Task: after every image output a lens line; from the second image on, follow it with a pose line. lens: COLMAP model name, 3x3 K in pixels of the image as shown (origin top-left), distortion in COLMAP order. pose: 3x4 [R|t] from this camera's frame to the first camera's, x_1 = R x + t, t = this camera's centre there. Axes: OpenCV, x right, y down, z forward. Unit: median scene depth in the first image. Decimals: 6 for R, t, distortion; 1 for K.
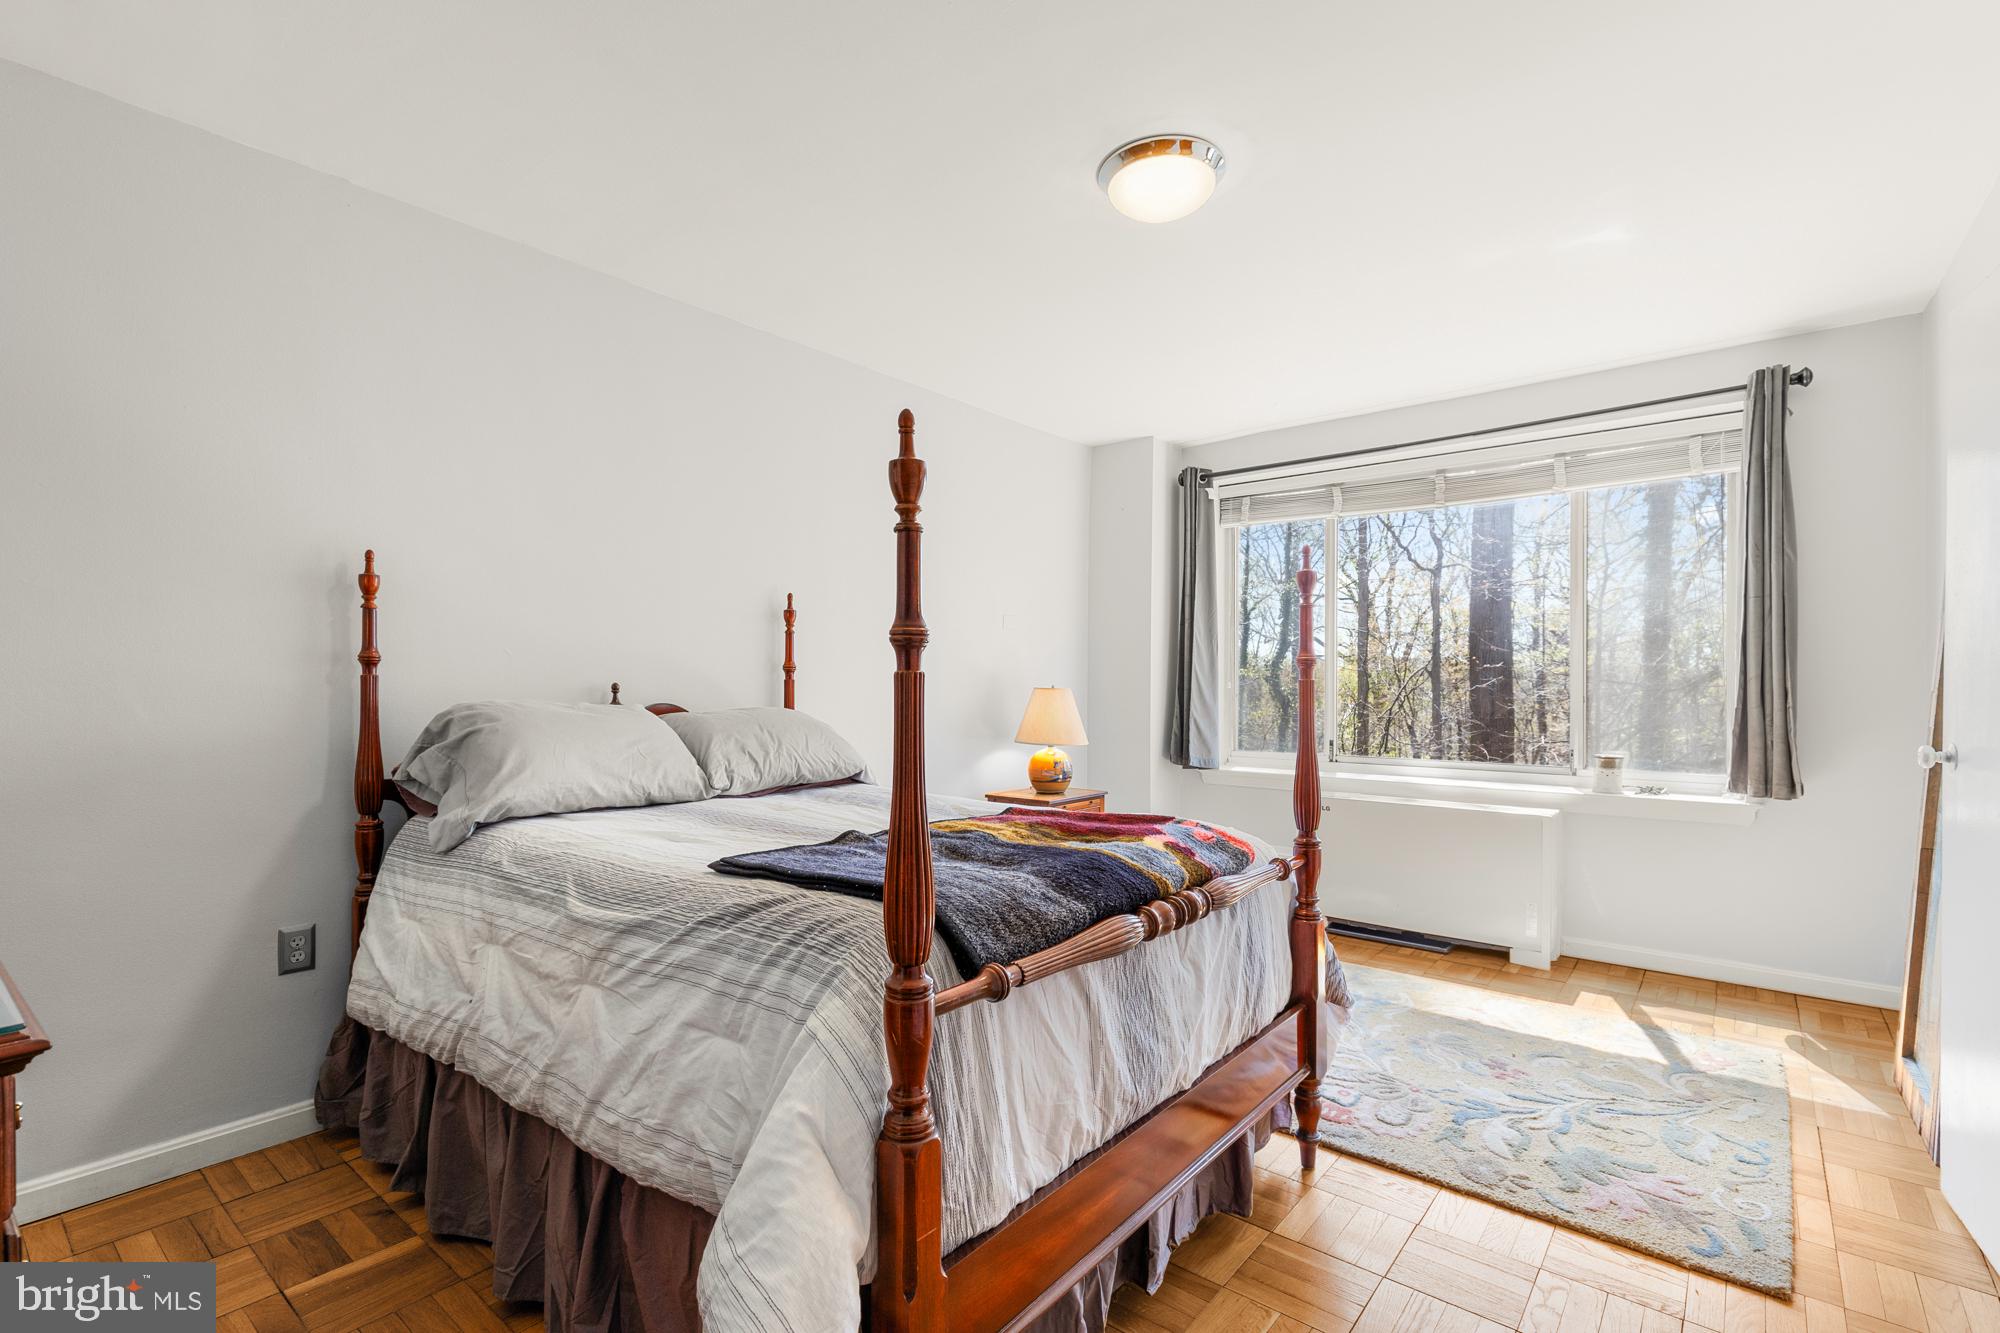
lens RADIAL K [[912.8, 0, 1002.5], [0, 912.8, 674.1], [0, 0, 1]] dist [-0.000182, 0.000015]
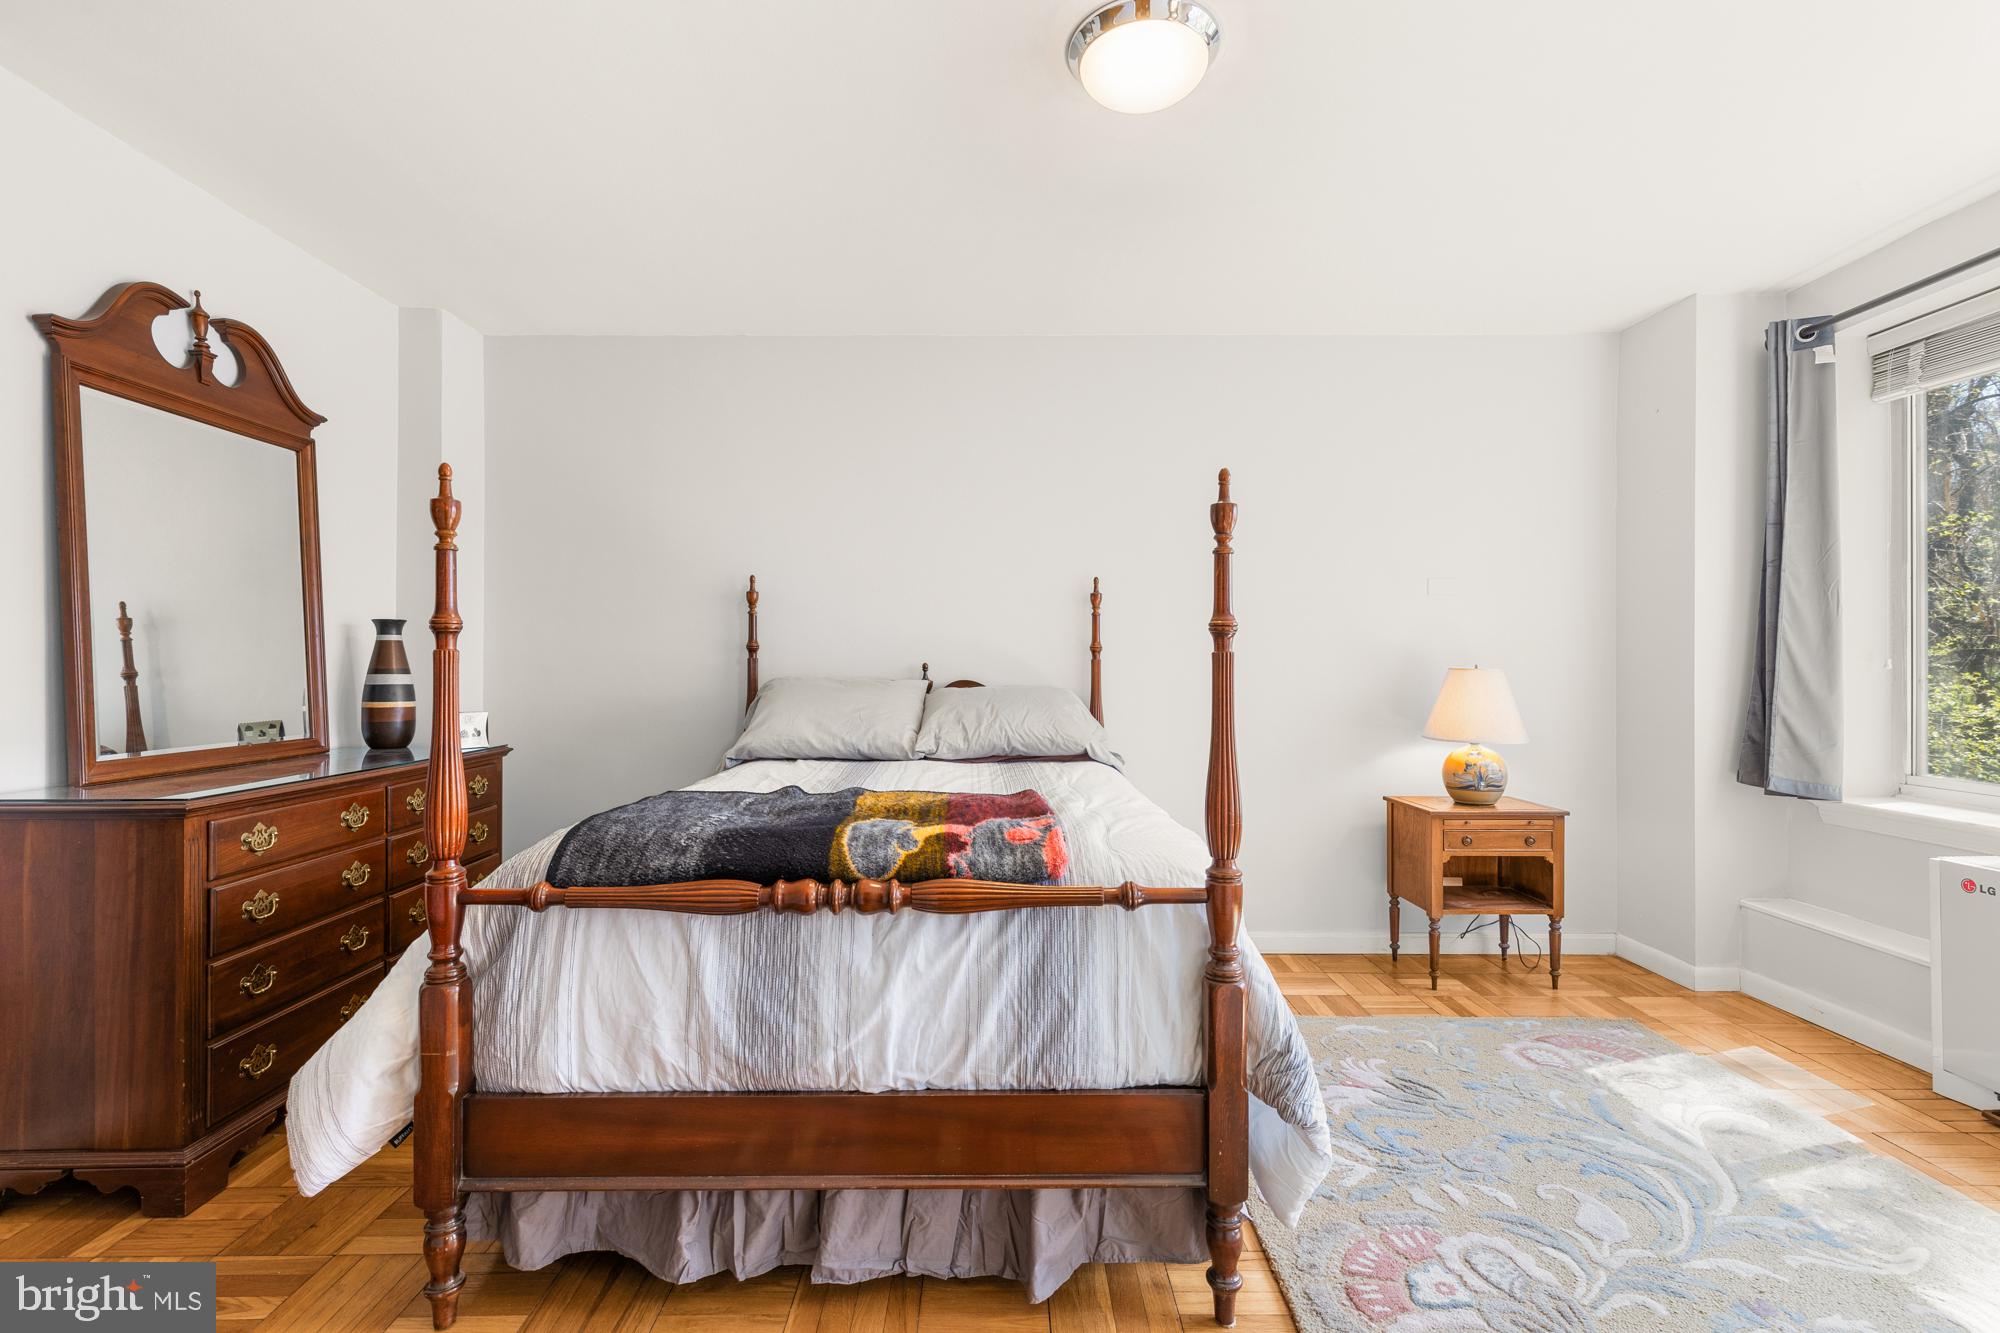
lens RADIAL K [[892.6, 0, 1000.0], [0, 892.6, 666.5], [0, 0, 1]] dist [-0.002431, -0.000082]
pose [[0.633286, -0.002037, -0.773915, 0.622071], [0.009030, 0.999948, 0.004757, 0.010340], [0.773865, -0.010000, 0.633271, 0.333615]]
